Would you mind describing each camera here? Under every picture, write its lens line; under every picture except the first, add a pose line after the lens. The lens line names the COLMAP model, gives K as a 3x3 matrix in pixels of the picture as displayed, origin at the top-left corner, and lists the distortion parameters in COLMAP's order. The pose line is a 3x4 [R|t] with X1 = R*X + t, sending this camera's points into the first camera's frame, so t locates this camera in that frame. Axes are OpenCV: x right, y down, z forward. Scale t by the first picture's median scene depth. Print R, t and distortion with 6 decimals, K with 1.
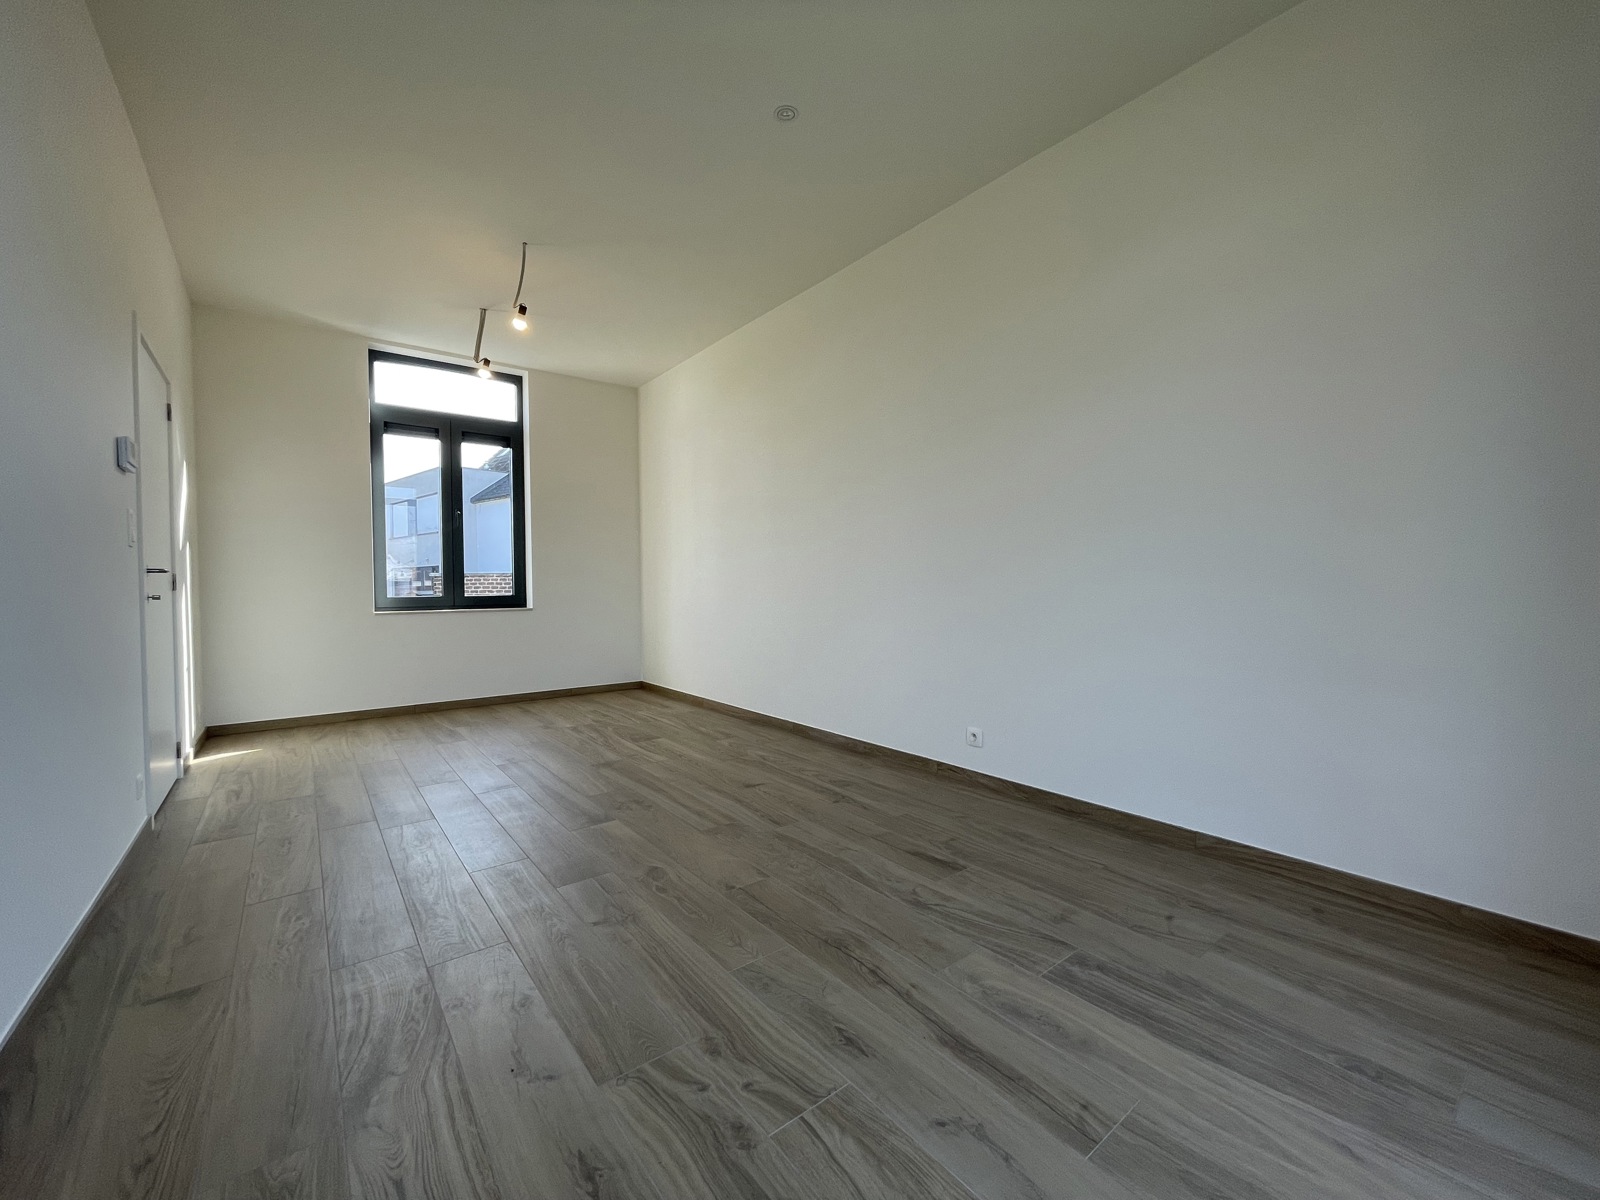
lens RADIAL K [[646.3, 0, 797.7], [0, 646.3, 596.3], [0, 0, 1]] dist [-0.002538, 0.000662]
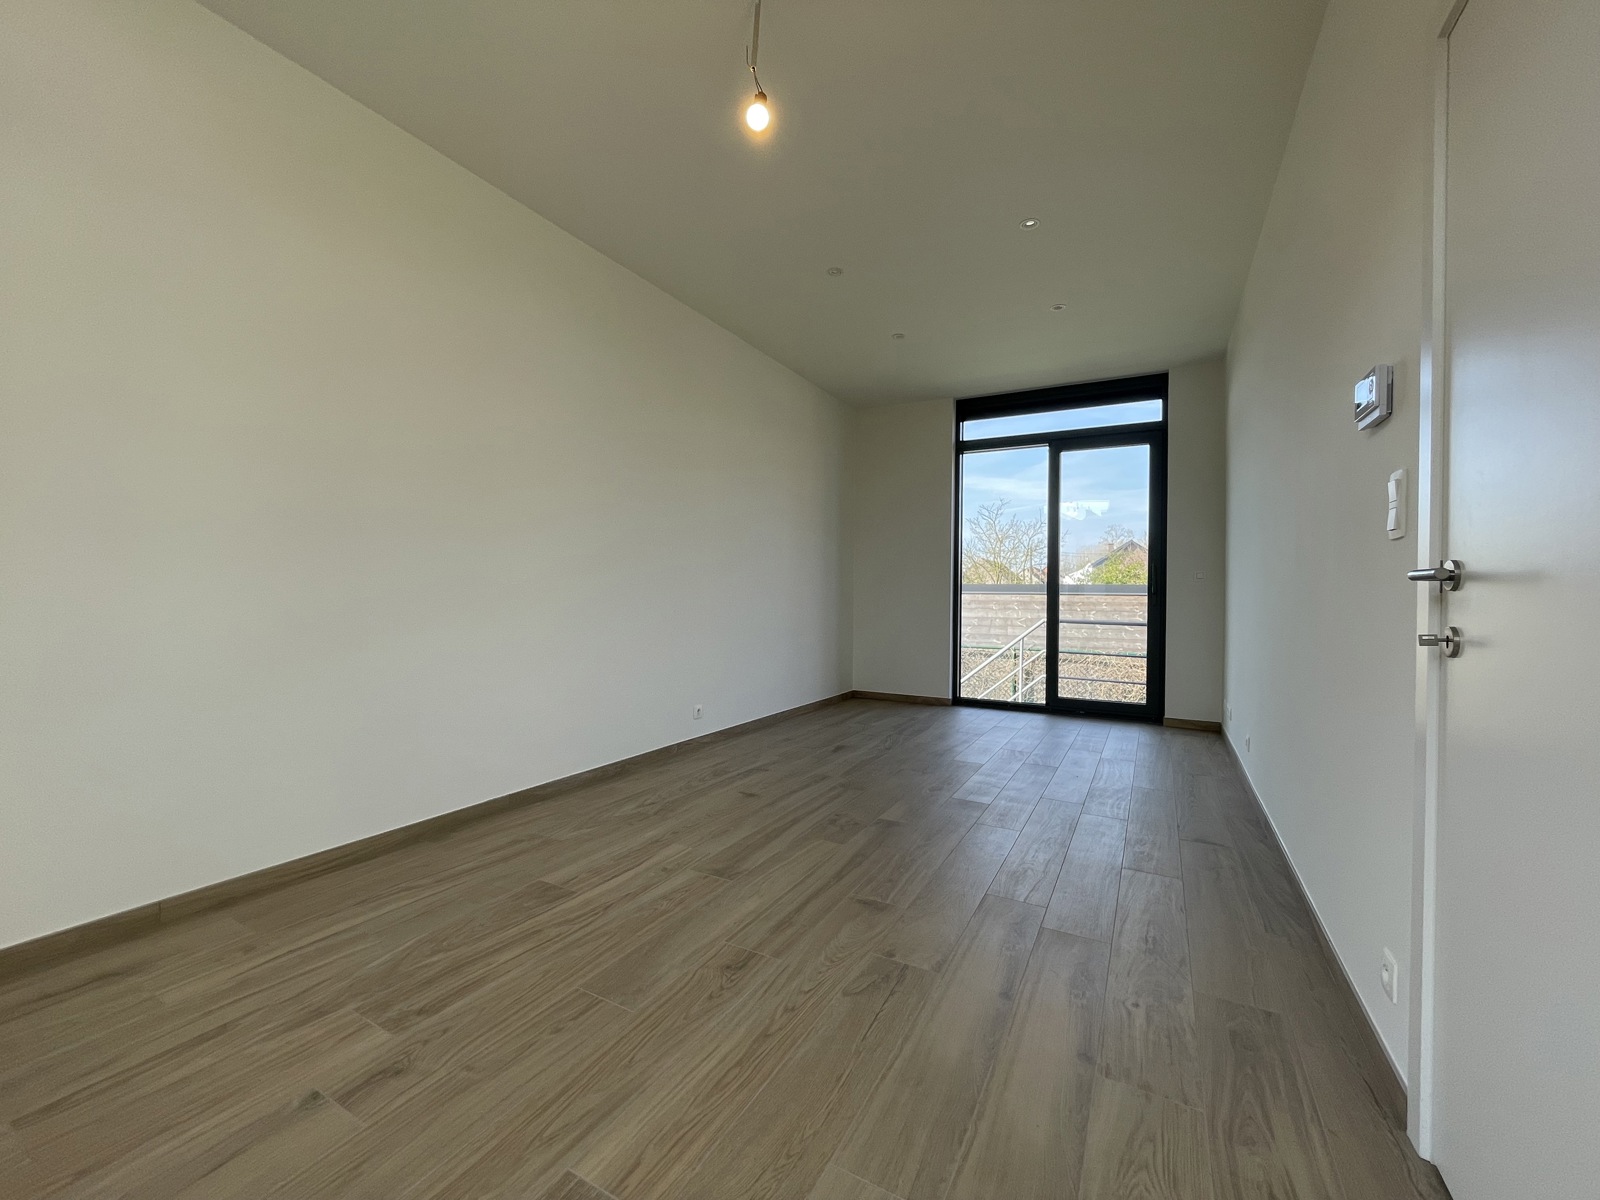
lens RADIAL K [[646.3, 0, 797.7], [0, 646.3, 596.3], [0, 0, 1]] dist [-0.002538, 0.000662]
pose [[-0.394455, 0.000909, 0.918915, -1.083345], [0.009383, 0.999951, 0.003038, -0.028819], [-0.918868, 0.009821, -0.394444, 1.370073]]
